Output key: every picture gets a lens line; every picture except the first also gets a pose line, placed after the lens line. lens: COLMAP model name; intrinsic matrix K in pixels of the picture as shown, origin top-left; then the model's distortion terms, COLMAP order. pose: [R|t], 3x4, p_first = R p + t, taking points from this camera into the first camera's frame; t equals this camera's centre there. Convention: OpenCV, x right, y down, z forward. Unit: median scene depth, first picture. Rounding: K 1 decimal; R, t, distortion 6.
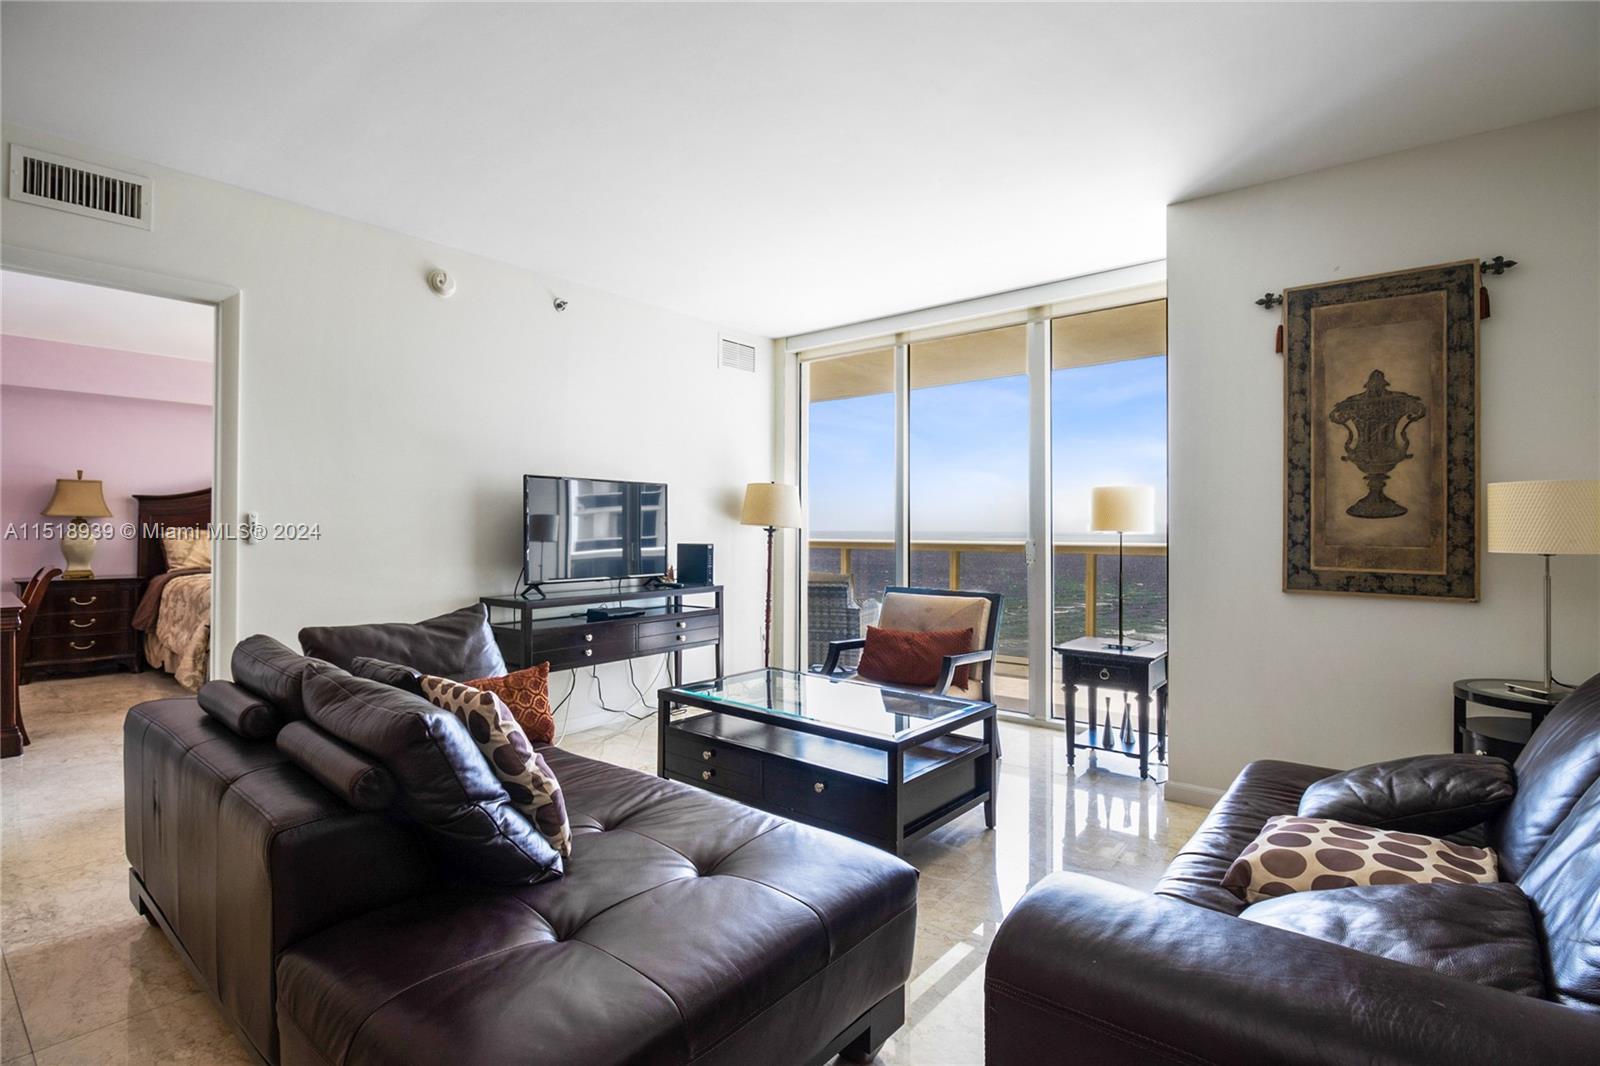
lens RADIAL K [[767.1, 0, 802.8], [0, 767.1, 520.3], [0, 0, 1]] dist [0.000301, -0.011469]
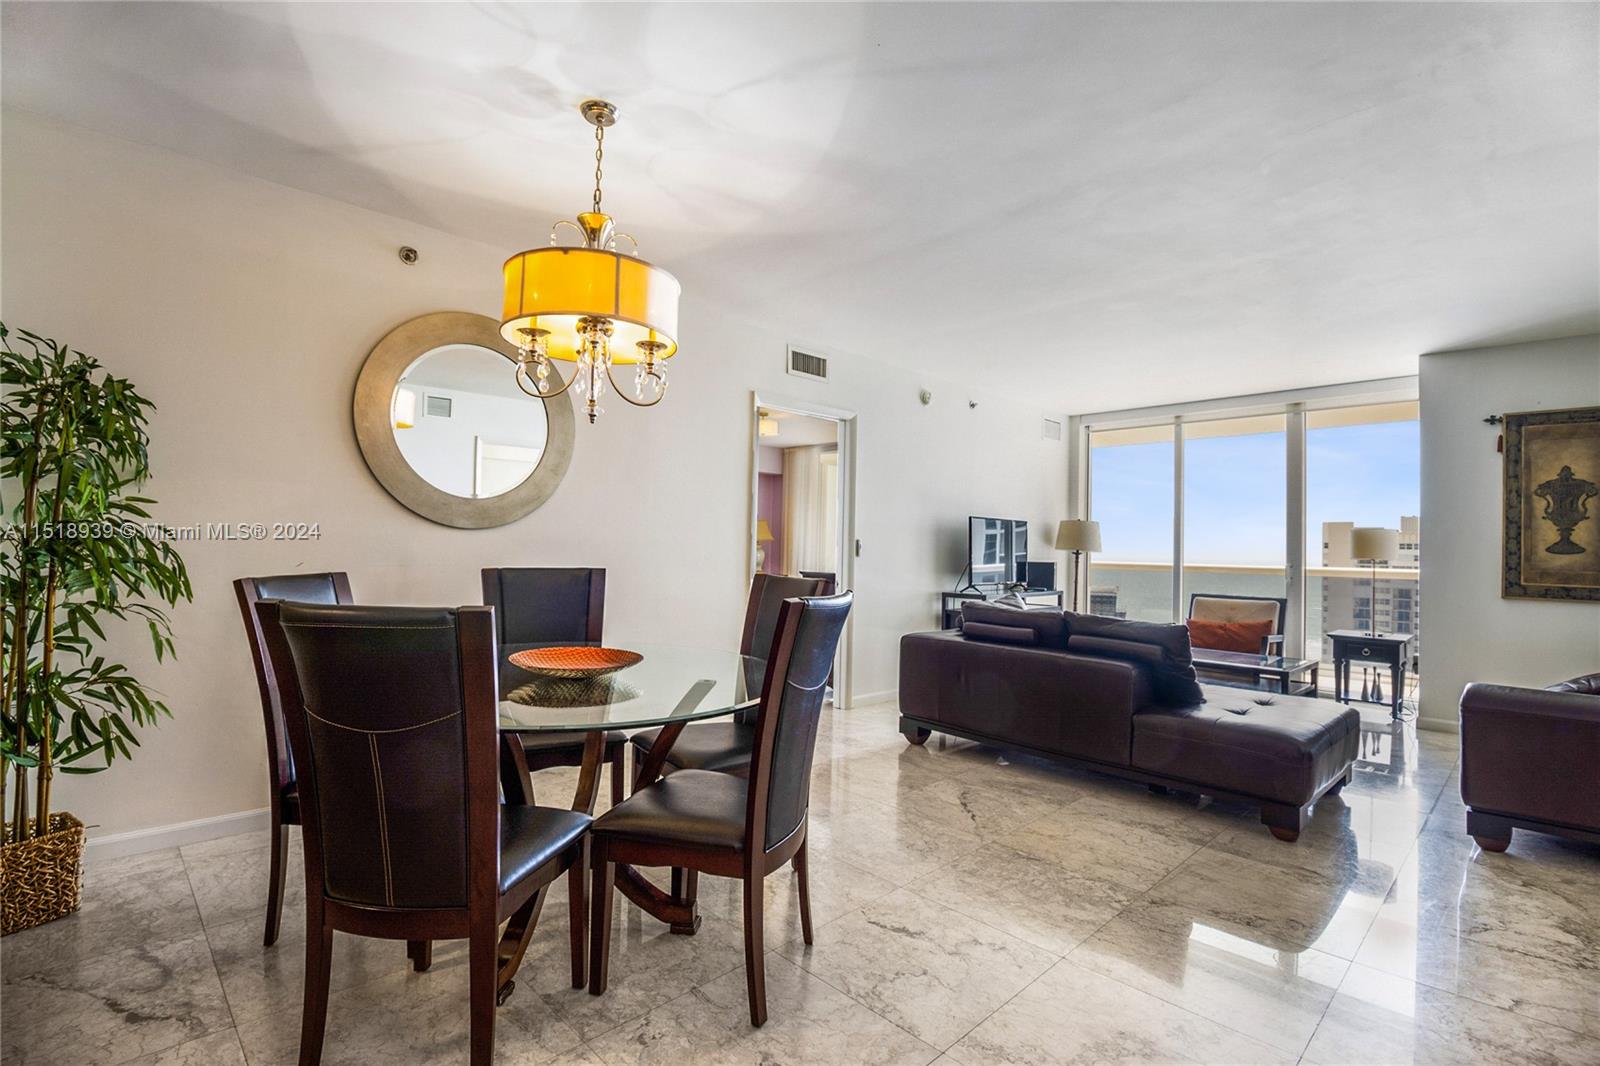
lens RADIAL K [[742.7, 0, 805.6], [0, 742.7, 531.5], [0, 0, 1]] dist [-0.002240, -0.010992]
pose [[0.993046, 0.015750, -0.116671, -0.689665], [-0.017300, 0.999775, -0.012283, -0.003878], [0.116451, 0.014216, 0.993095, -0.756410]]
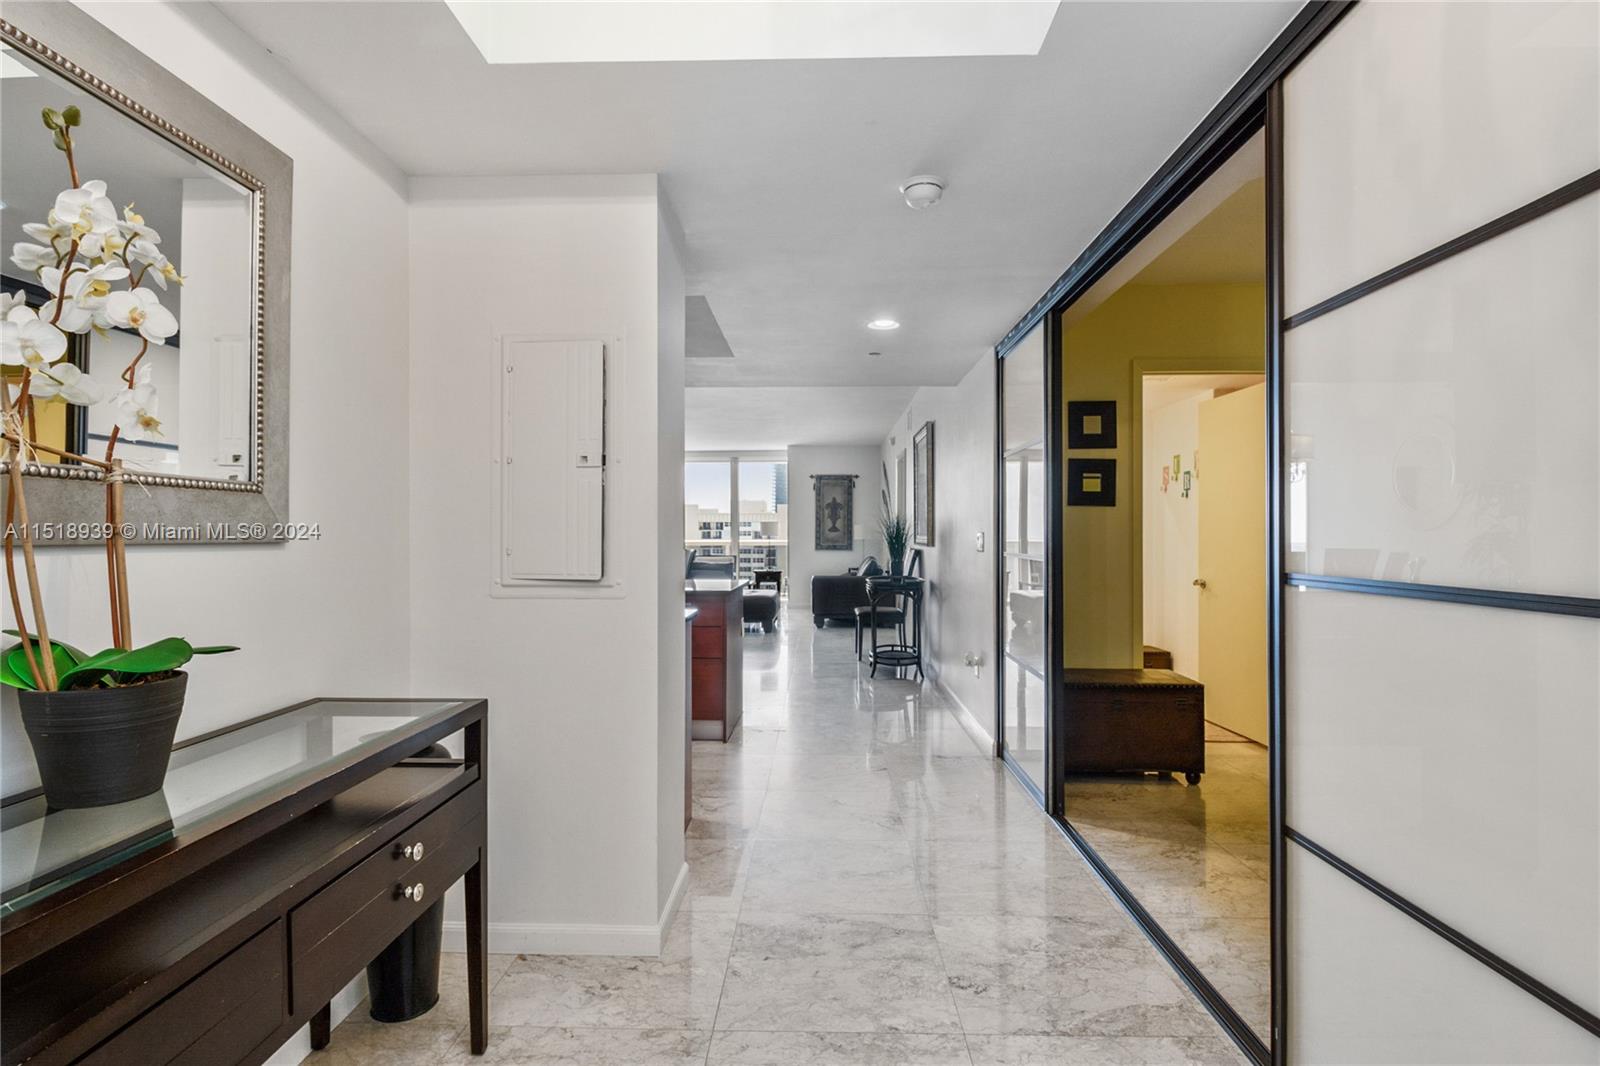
lens RADIAL K [[767.1, 0, 802.8], [0, 767.1, 520.3], [0, 0, 1]] dist [0.000301, -0.011469]
pose [[0.790310, 0.009022, 0.612641, -1.921200], [-0.003704, 0.999944, -0.009946, -0.023227], [-0.612696, 0.005591, 0.790299, -2.175194]]
